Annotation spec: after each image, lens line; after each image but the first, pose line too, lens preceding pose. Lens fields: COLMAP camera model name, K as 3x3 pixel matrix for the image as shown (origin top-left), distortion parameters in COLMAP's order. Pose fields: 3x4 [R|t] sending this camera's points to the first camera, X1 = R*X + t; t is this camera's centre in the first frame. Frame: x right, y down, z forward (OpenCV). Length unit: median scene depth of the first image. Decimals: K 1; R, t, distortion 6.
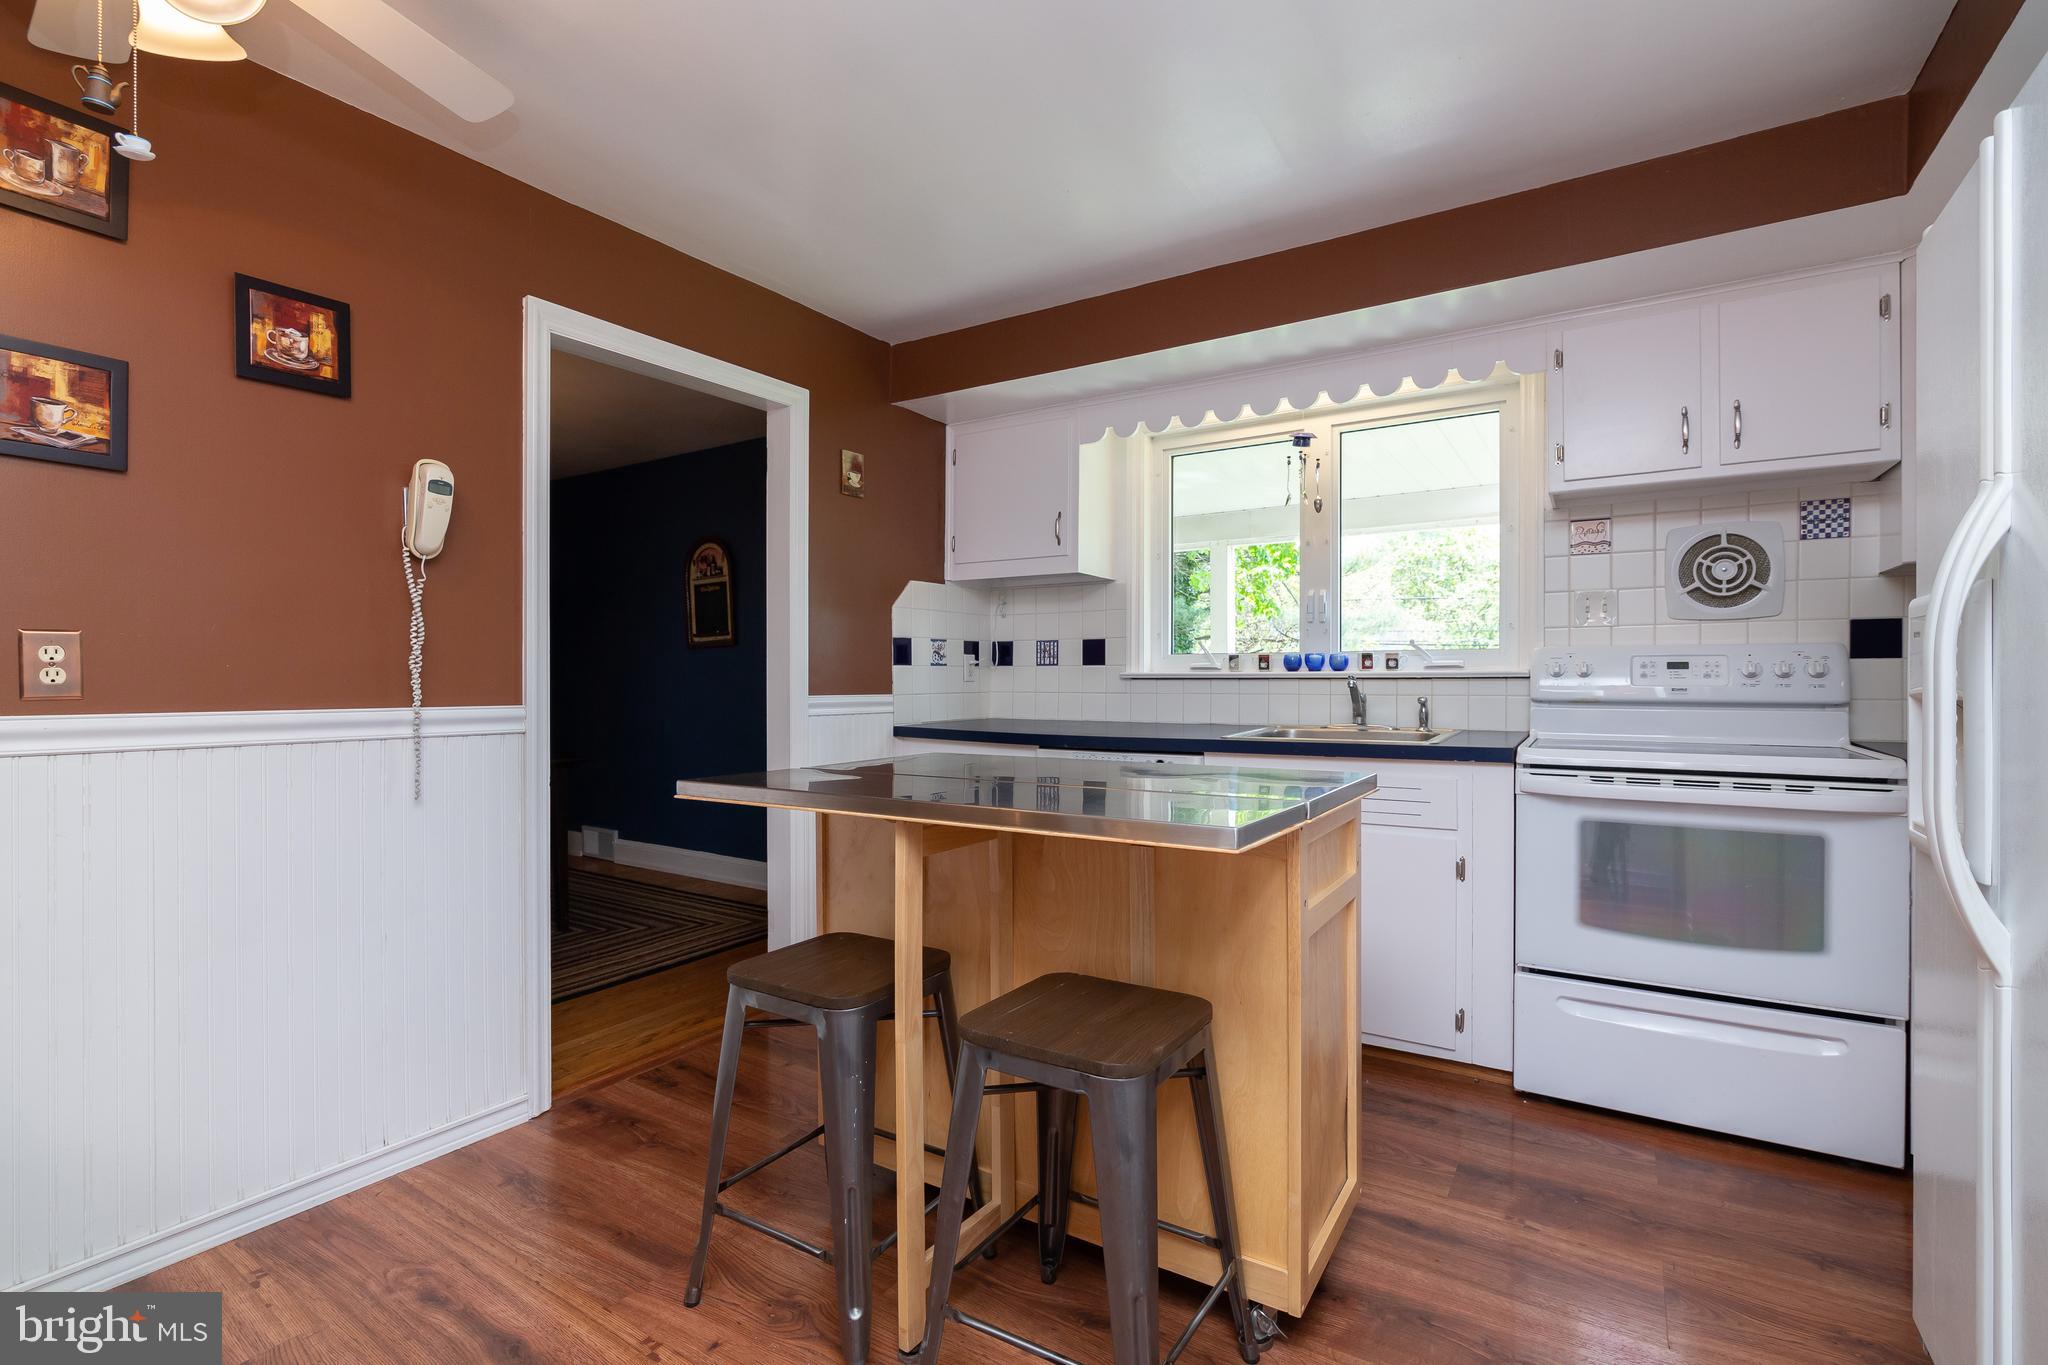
lens RADIAL K [[931.5, 0, 1057.7], [0, 931.5, 680.3], [0, 0, 1]] dist [0.002561, 0.000138]
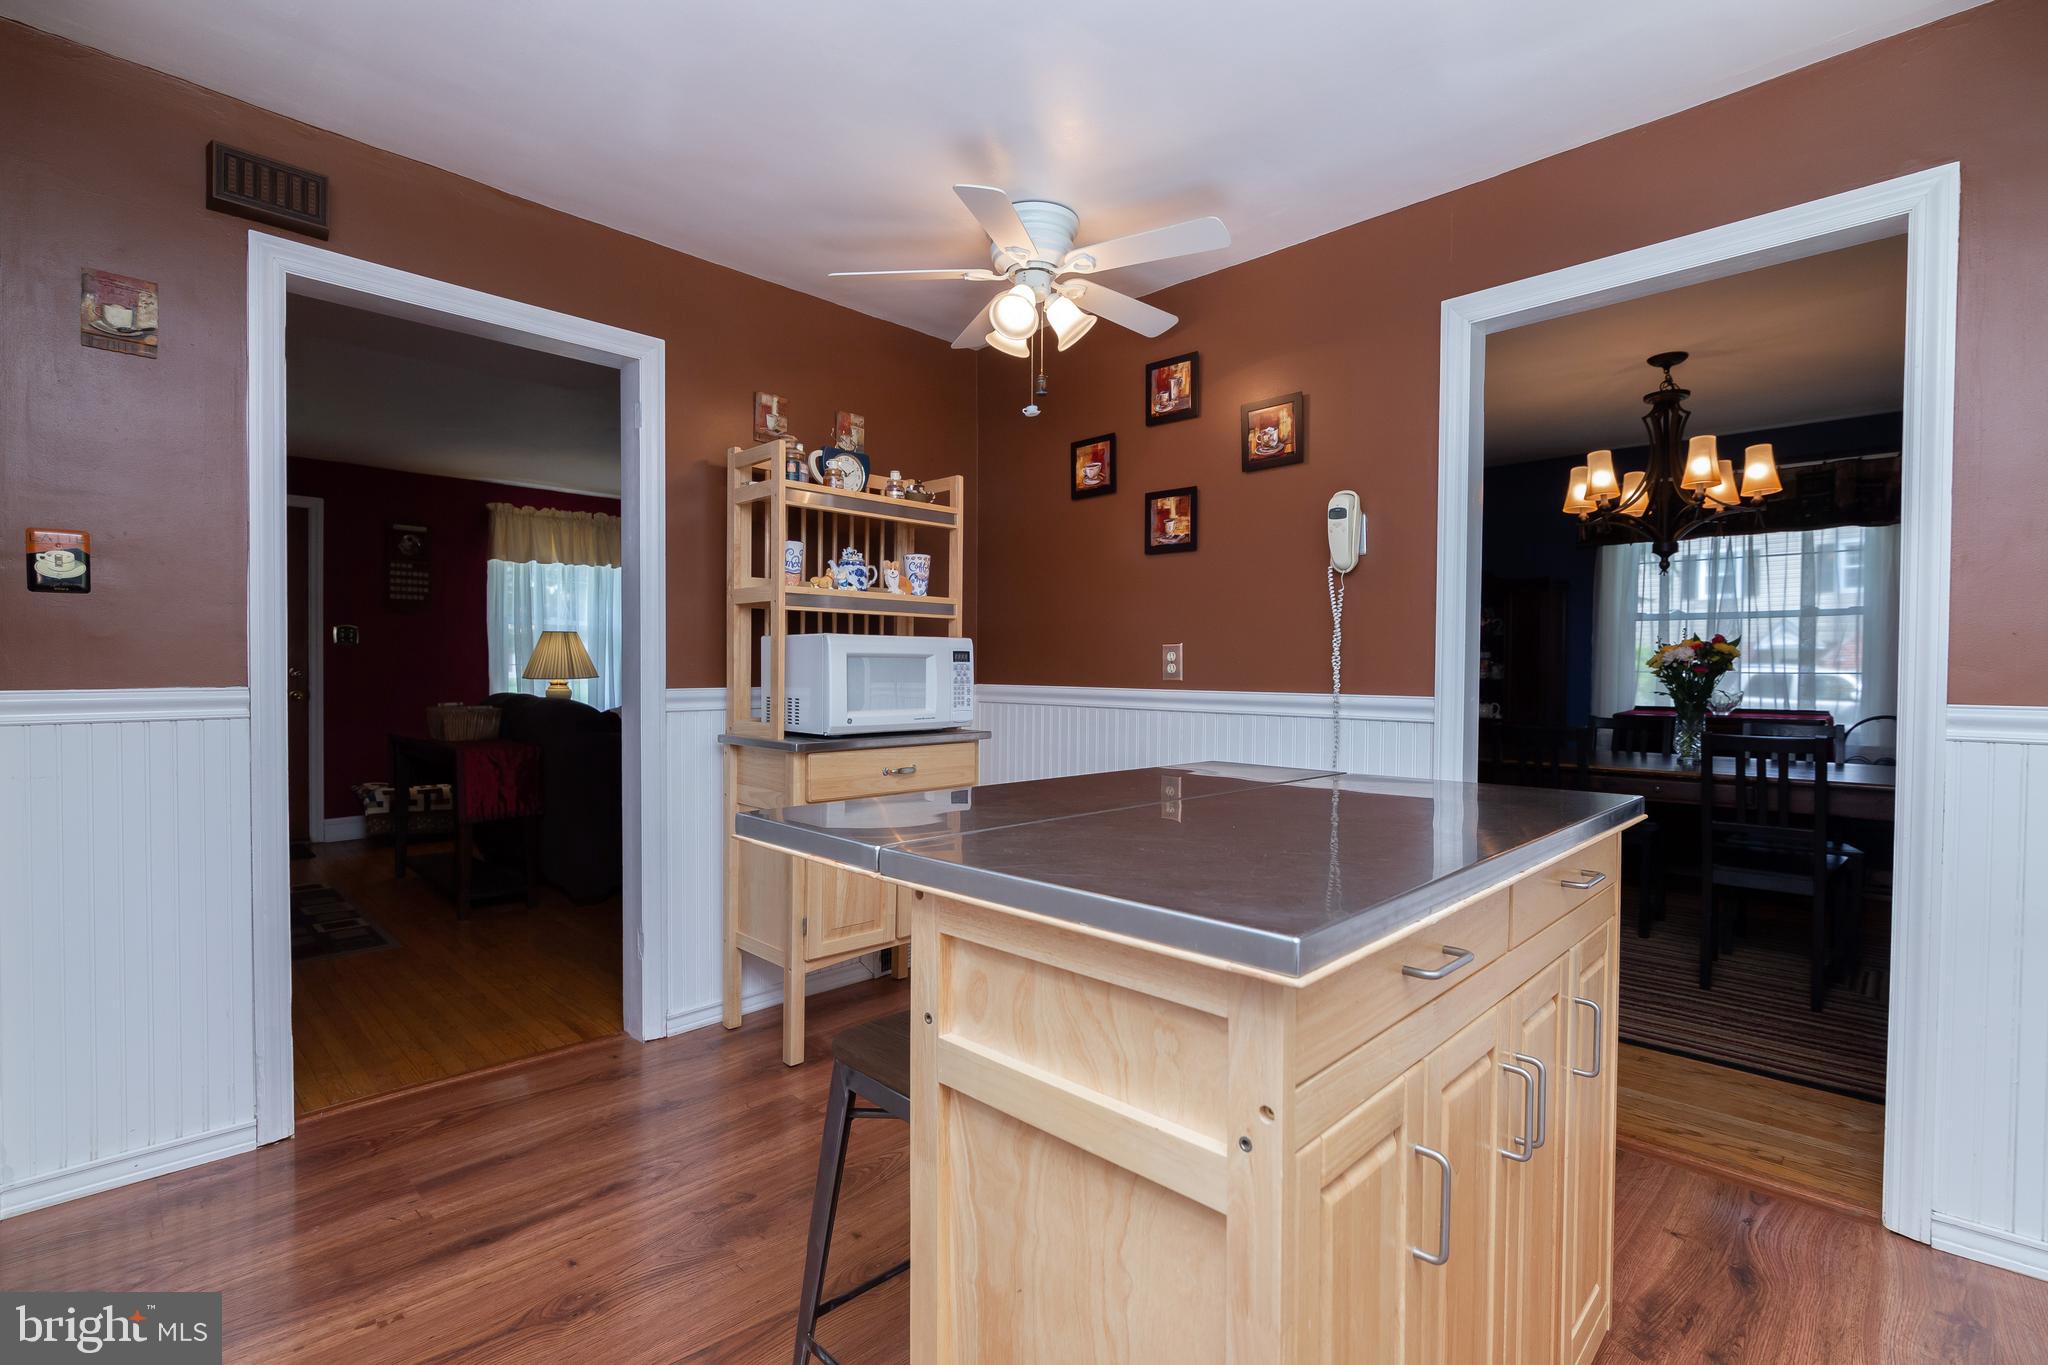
lens RADIAL K [[931.5, 0, 1057.7], [0, 931.5, 680.3], [0, 0, 1]] dist [0.002561, 0.000138]
pose [[-0.208060, 0.015862, -0.977987, 0.753757], [-0.004347, 0.999844, 0.017141, -0.011050], [0.978106, 0.007818, -0.207959, 1.125270]]
